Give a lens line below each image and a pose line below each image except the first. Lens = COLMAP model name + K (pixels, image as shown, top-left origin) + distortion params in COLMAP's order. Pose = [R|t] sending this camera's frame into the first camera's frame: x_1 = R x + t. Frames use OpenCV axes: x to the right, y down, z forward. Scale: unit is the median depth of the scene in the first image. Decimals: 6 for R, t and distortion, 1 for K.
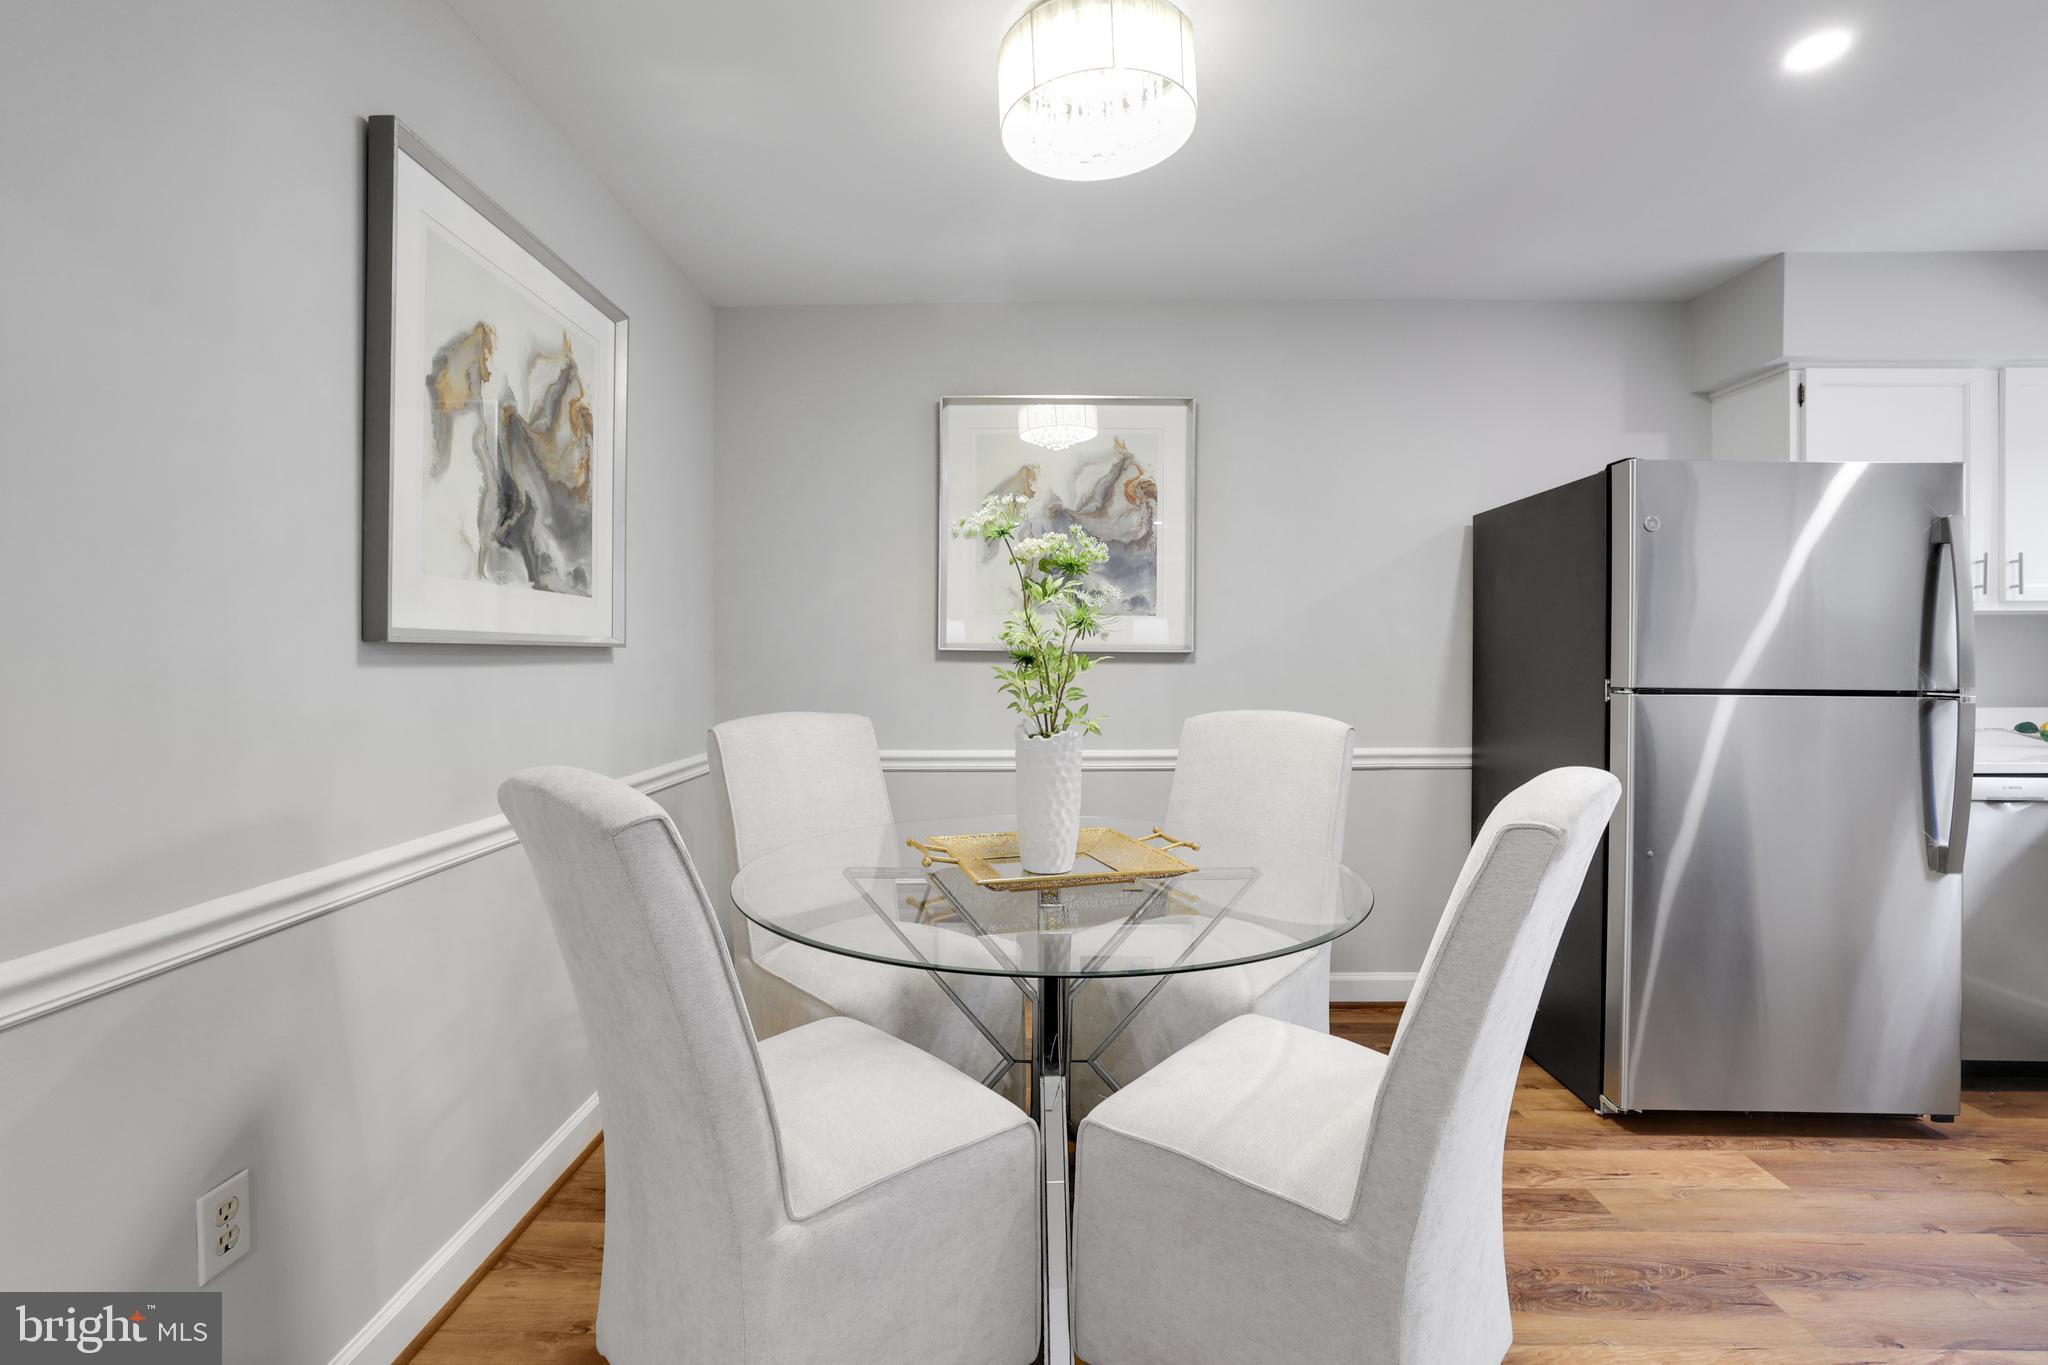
lens RADIAL K [[882.7, 0, 1002.5], [0, 882.7, 661.8], [0, 0, 1]] dist [-0.042245, 0.011936]
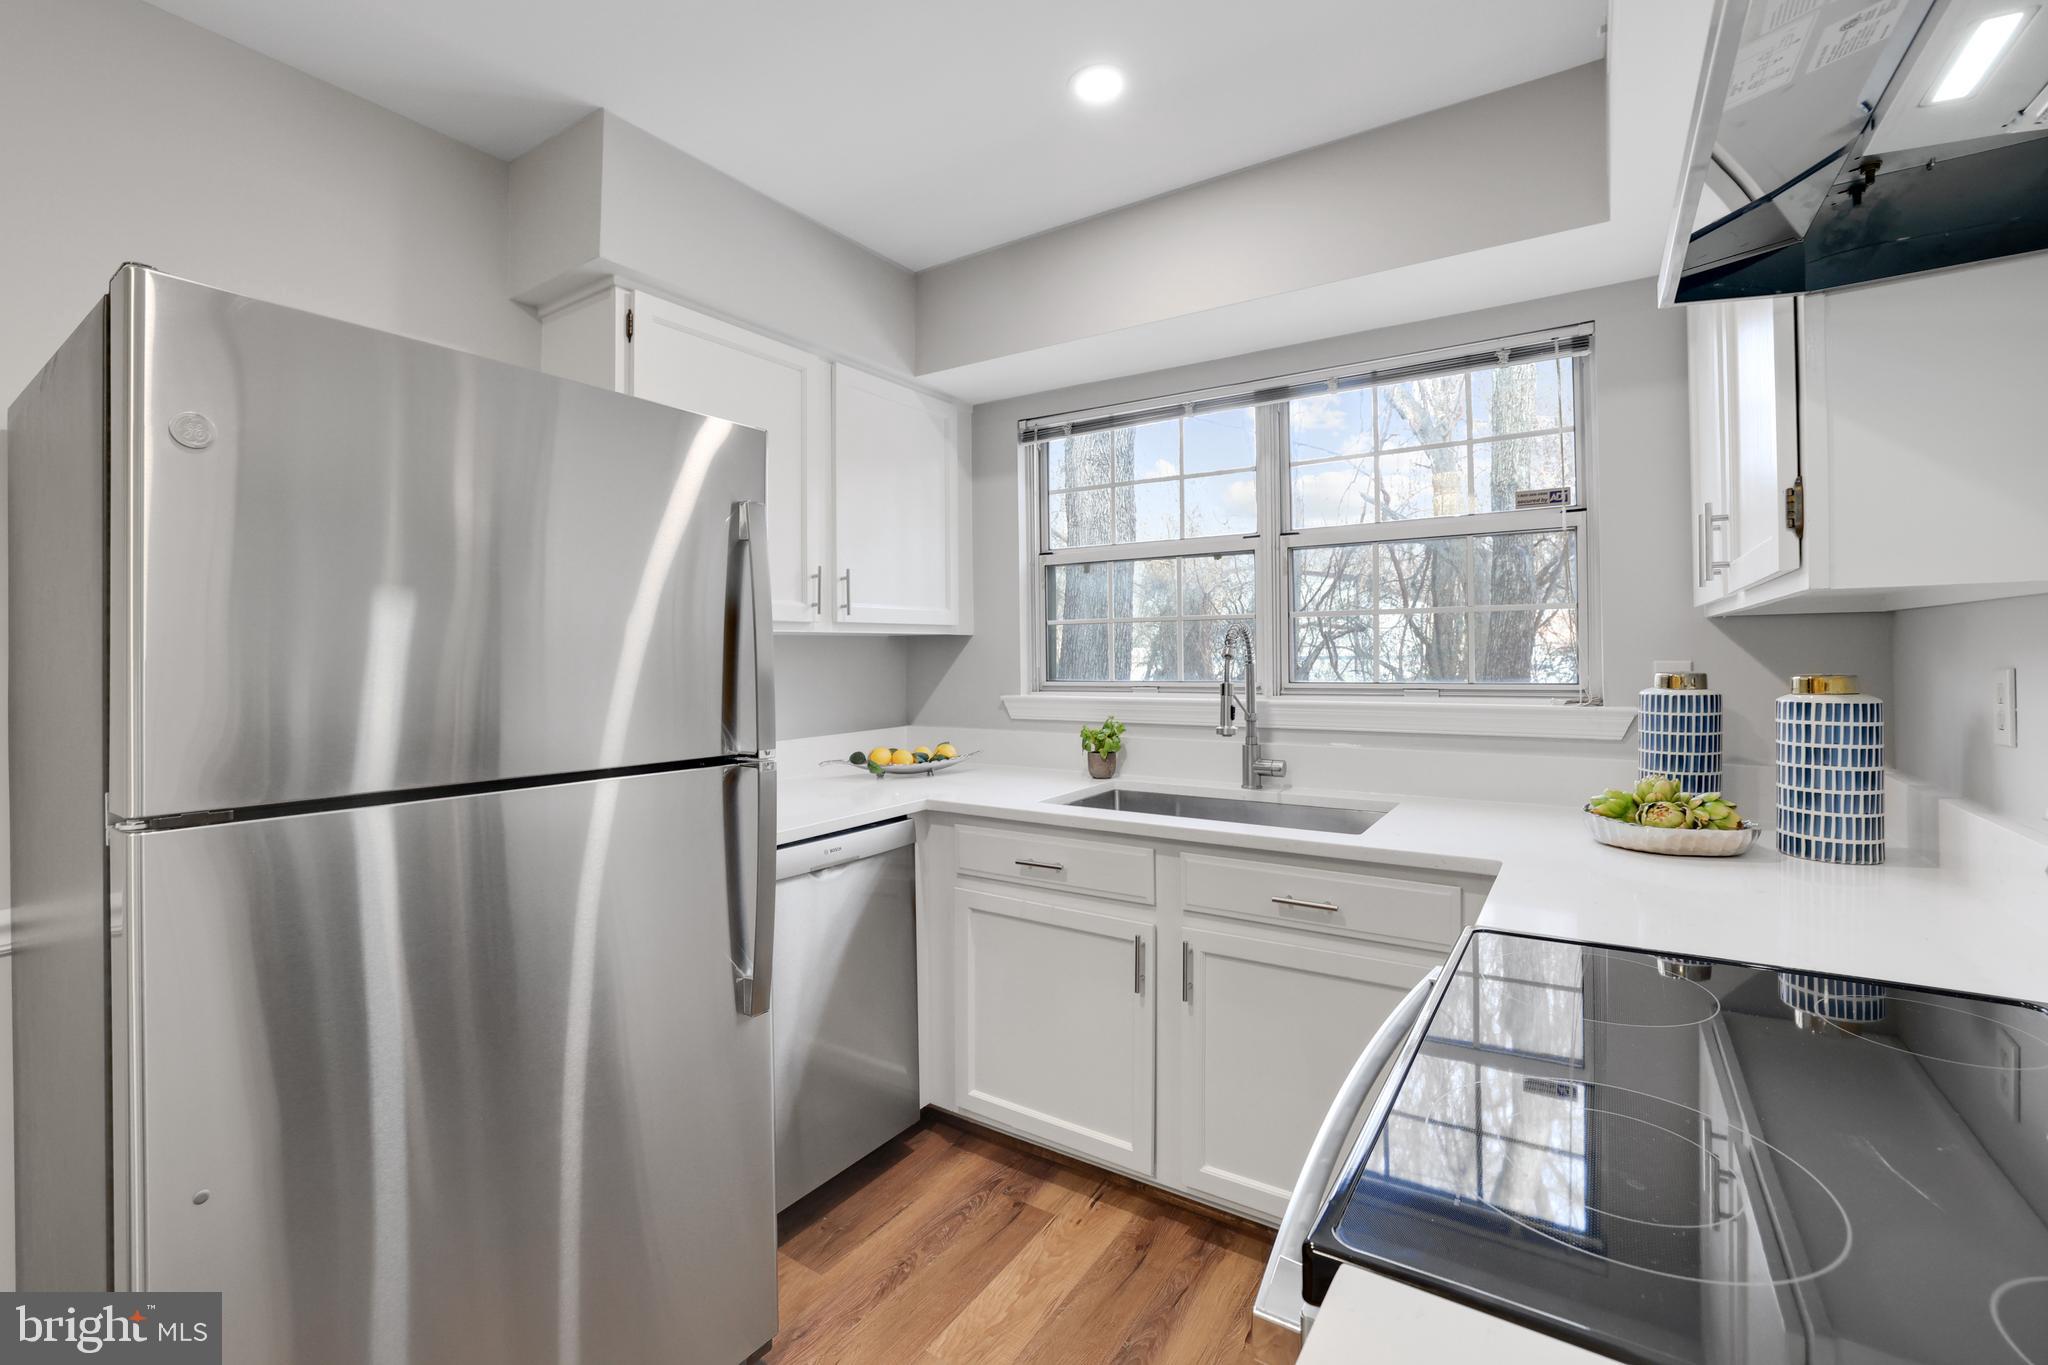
lens RADIAL K [[887.3, 0, 1027.9], [0, 887.3, 649.7], [0, 0, 1]] dist [-0.043728, 0.027367]
pose [[0.522577, -0.003091, 0.852586, 0.496345], [0.008080, 0.999966, -0.001327, -0.040196], [-0.852554, 0.007582, 0.522585, 0.348756]]
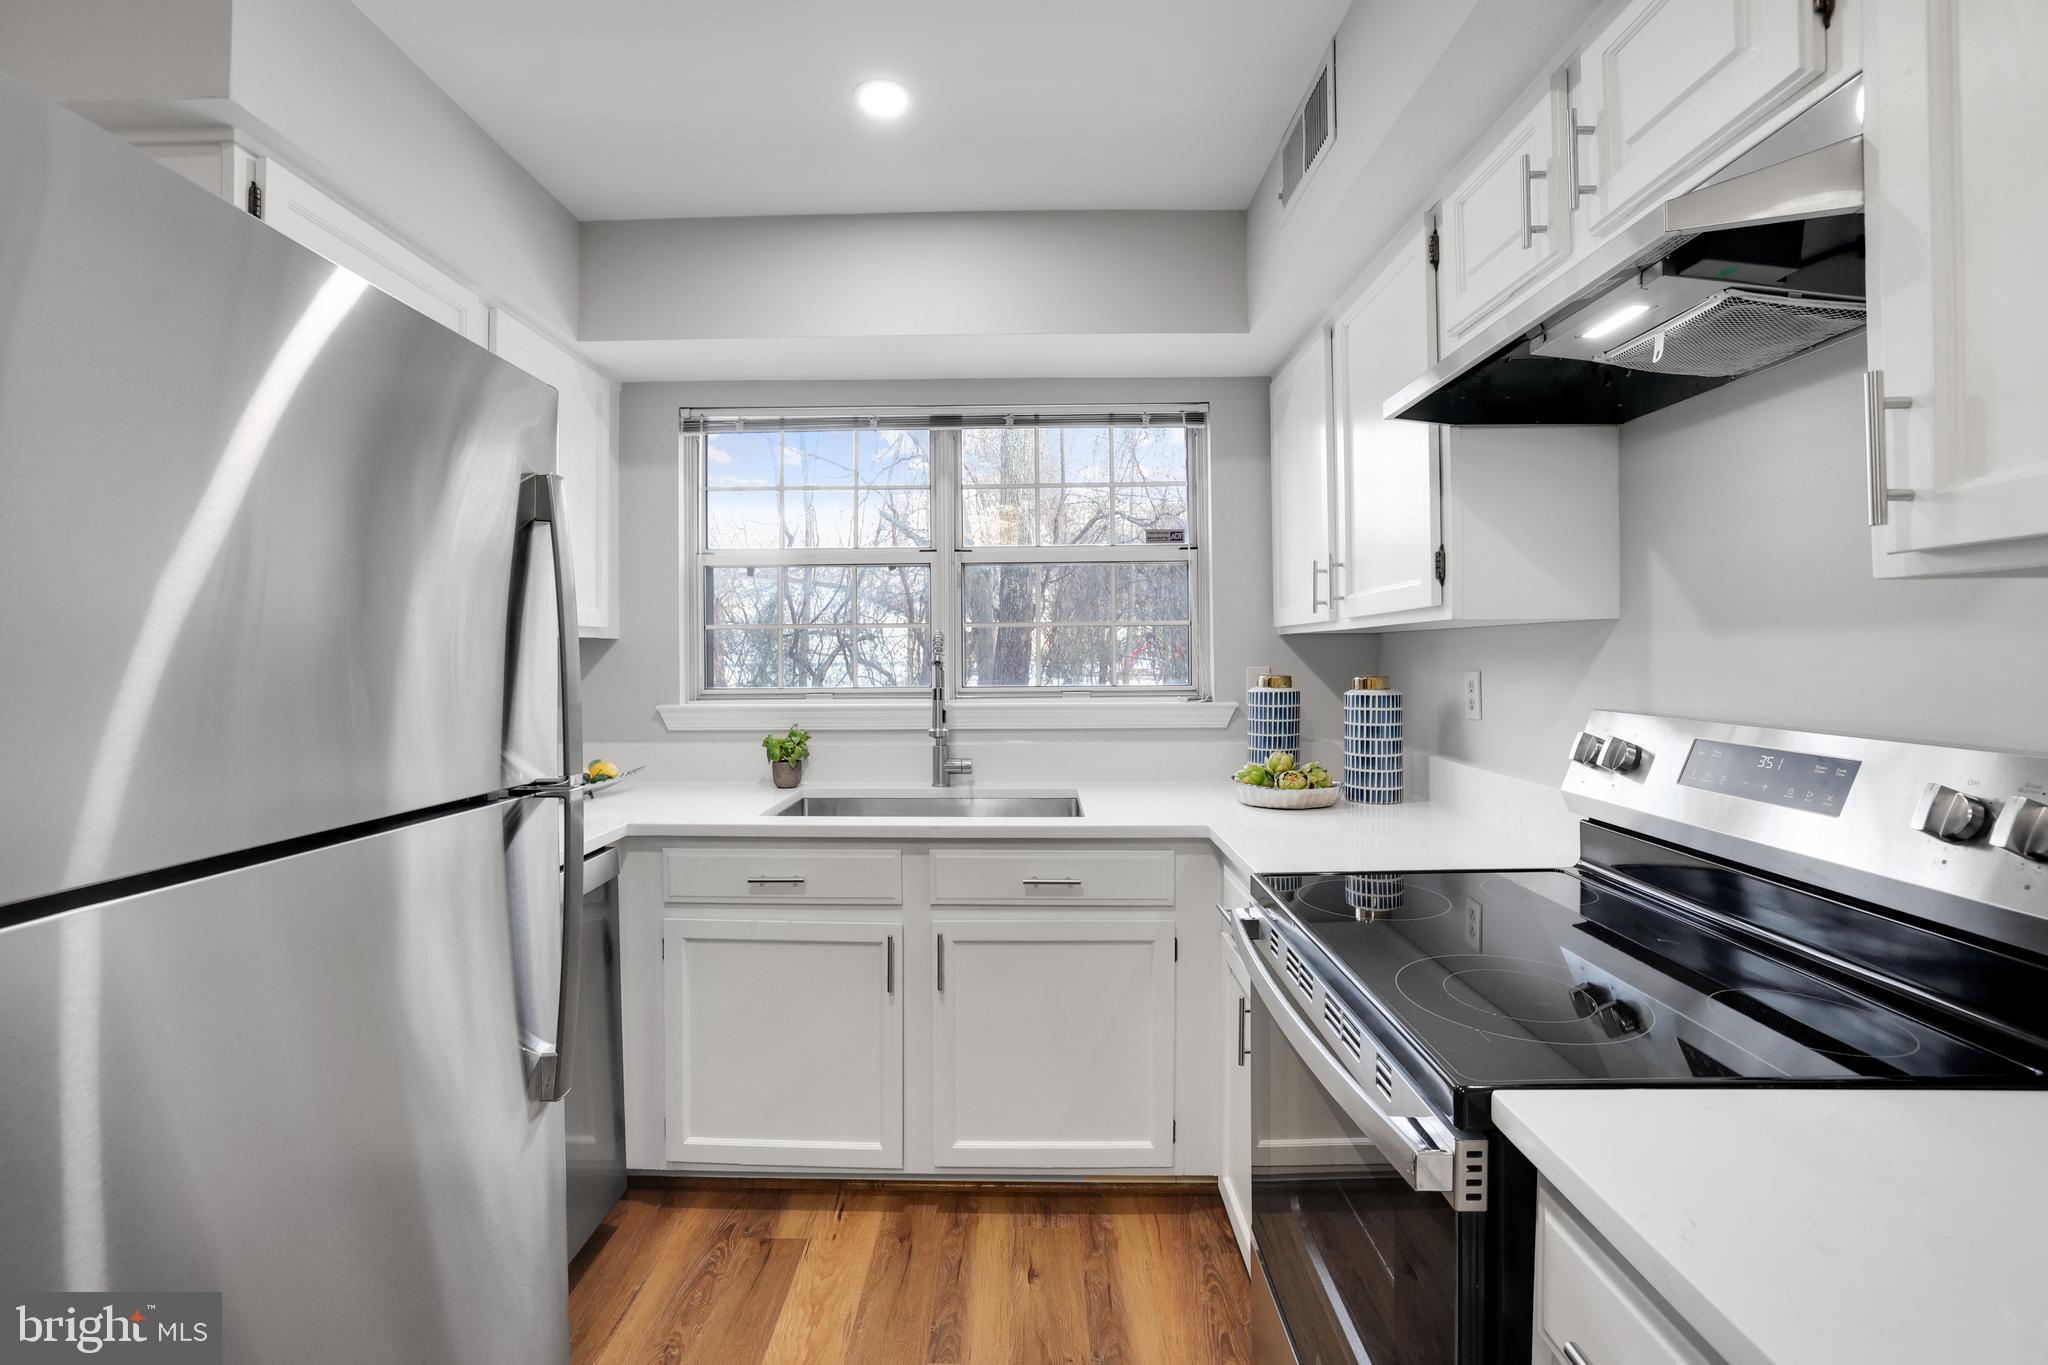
lens RADIAL K [[874.4, 0, 1020.7], [0, 874.4, 652.2], [0, 0, 1]] dist [-0.035527, 0.016654]
pose [[-0.012049, 0.002771, 0.999924, 0.424146], [0.002593, 0.999993, -0.002740, -0.041874], [-0.999924, 0.002560, -0.012056, 0.562157]]
